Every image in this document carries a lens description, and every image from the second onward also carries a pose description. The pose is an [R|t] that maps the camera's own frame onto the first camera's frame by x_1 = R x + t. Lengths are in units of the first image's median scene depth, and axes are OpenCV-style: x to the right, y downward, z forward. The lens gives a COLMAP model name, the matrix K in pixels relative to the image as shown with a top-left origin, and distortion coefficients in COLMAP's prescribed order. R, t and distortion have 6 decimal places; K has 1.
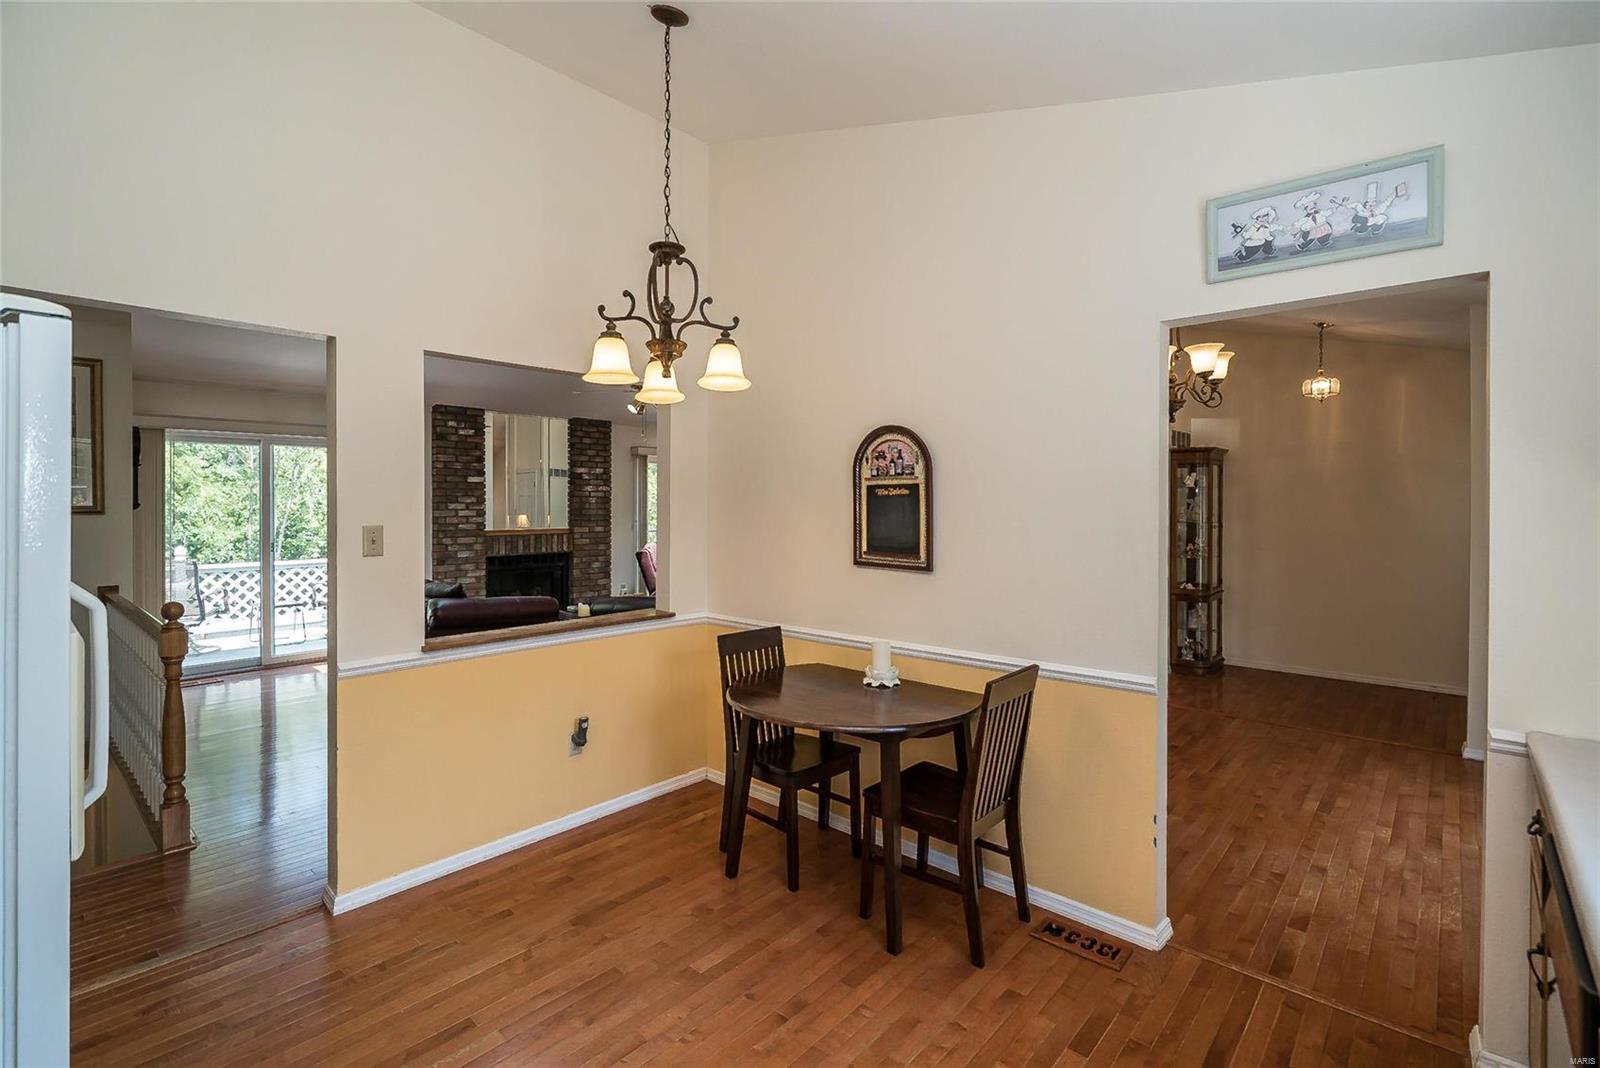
lens RADIAL K [[727.3, 0, 810.2], [0, 727.3, 512.4], [0, 0, 1]] dist [-0.004635, 0.001340]
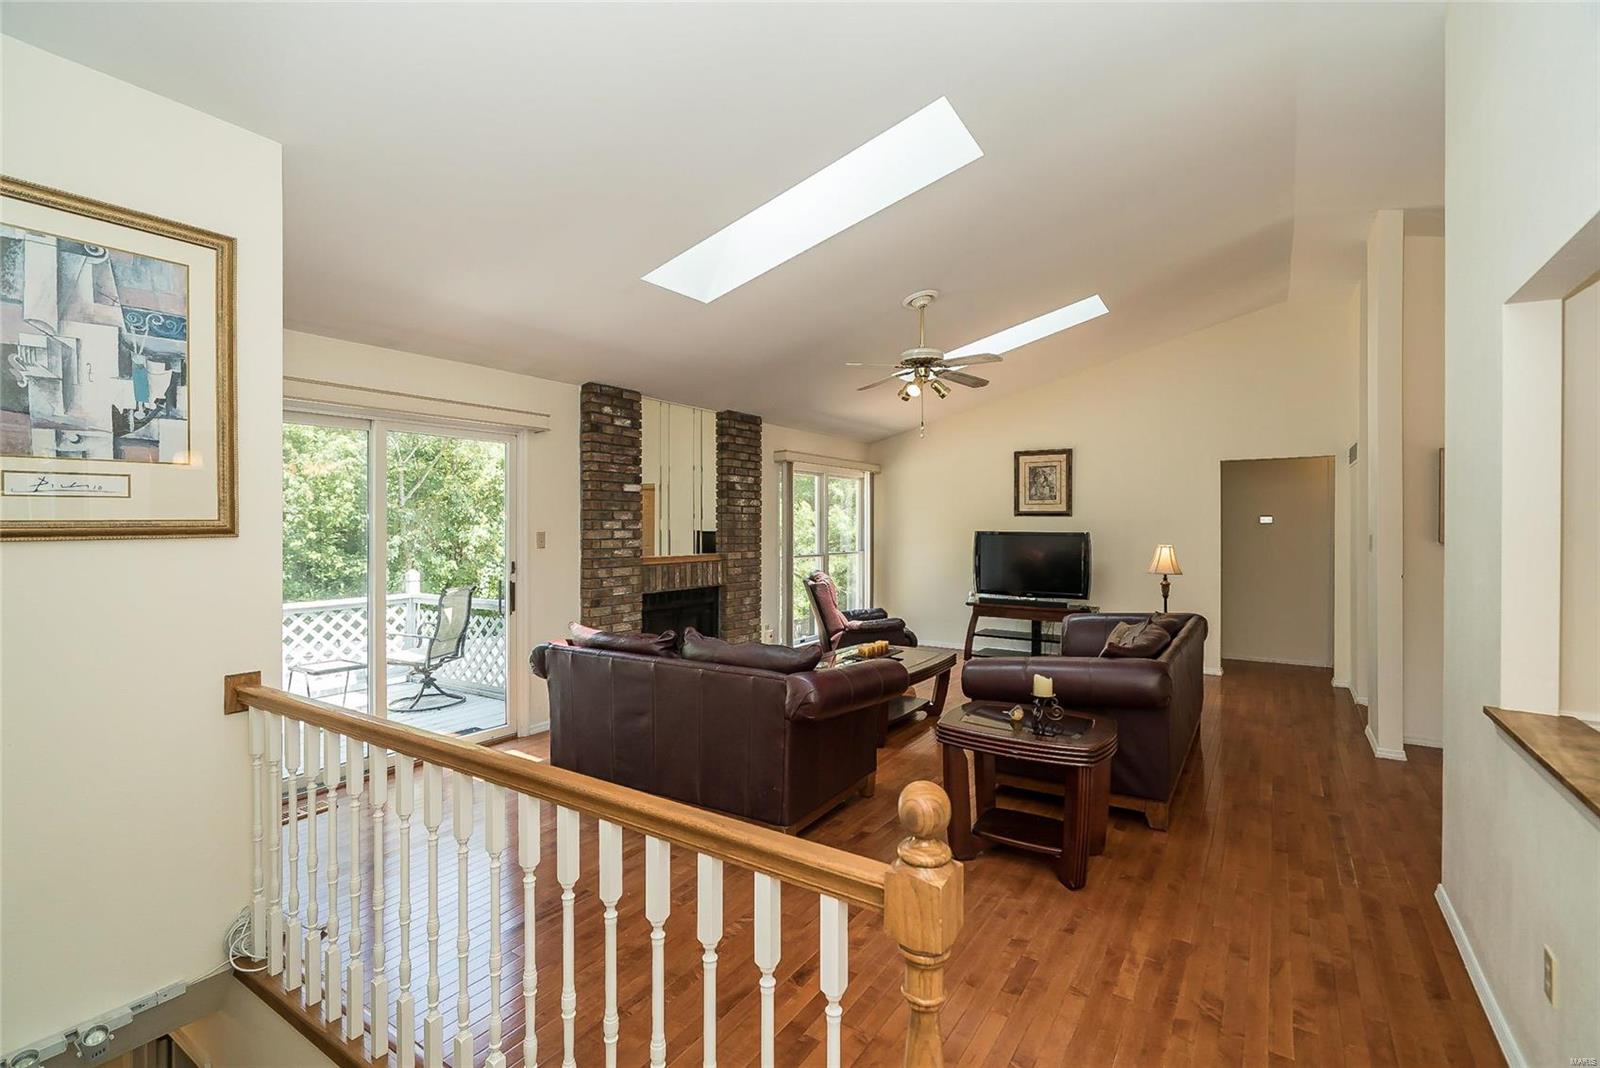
lens RADIAL K [[727.3, 0, 815.1], [0, 727.3, 523.5], [0, 0, 1]] dist [-0.004635, 0.001340]
pose [[0.989820, -0.000078, 0.142323, -0.383599], [0.002417, 0.999865, -0.016262, 0.002475], [-0.142303, 0.016440, 0.989687, 0.254993]]
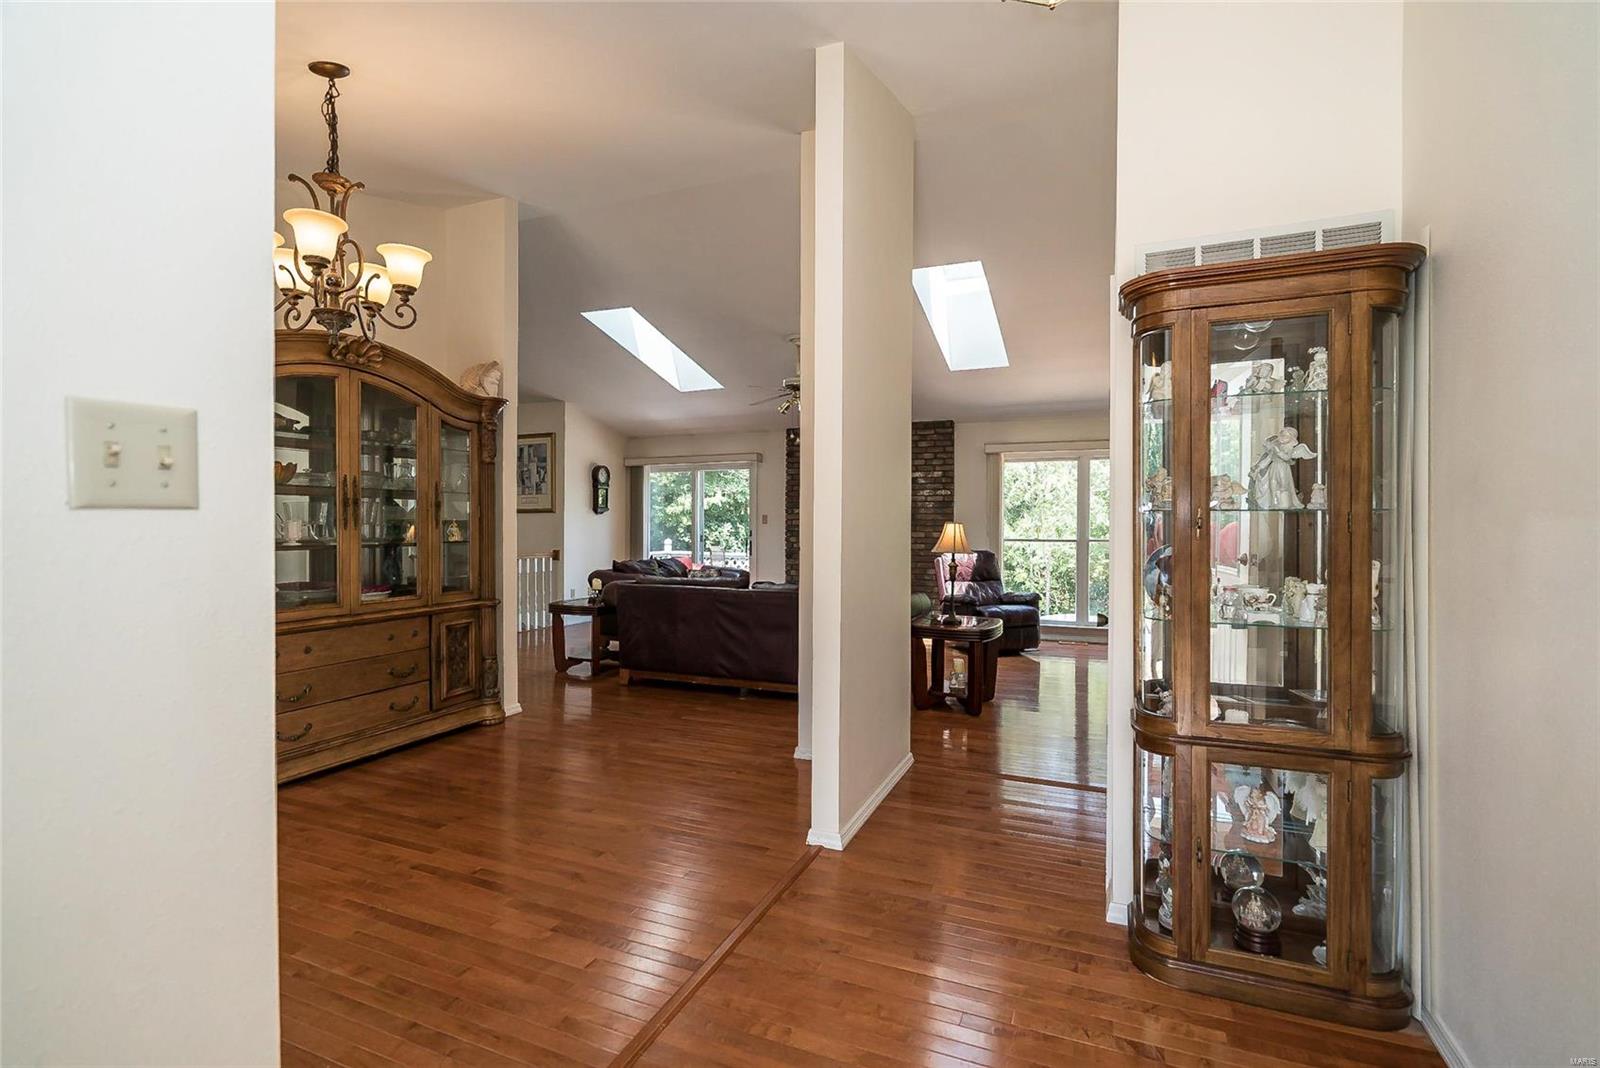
lens RADIAL K [[727.3, 0, 798.5], [0, 727.3, 525.9], [0, 0, 1]] dist [-0.004635, 0.001340]
pose [[0.335386, 0.002134, -0.942078, 0.642659], [-0.015584, 0.999873, -0.003283, 0.020619], [0.941952, 0.015783, 0.335377, 0.580660]]
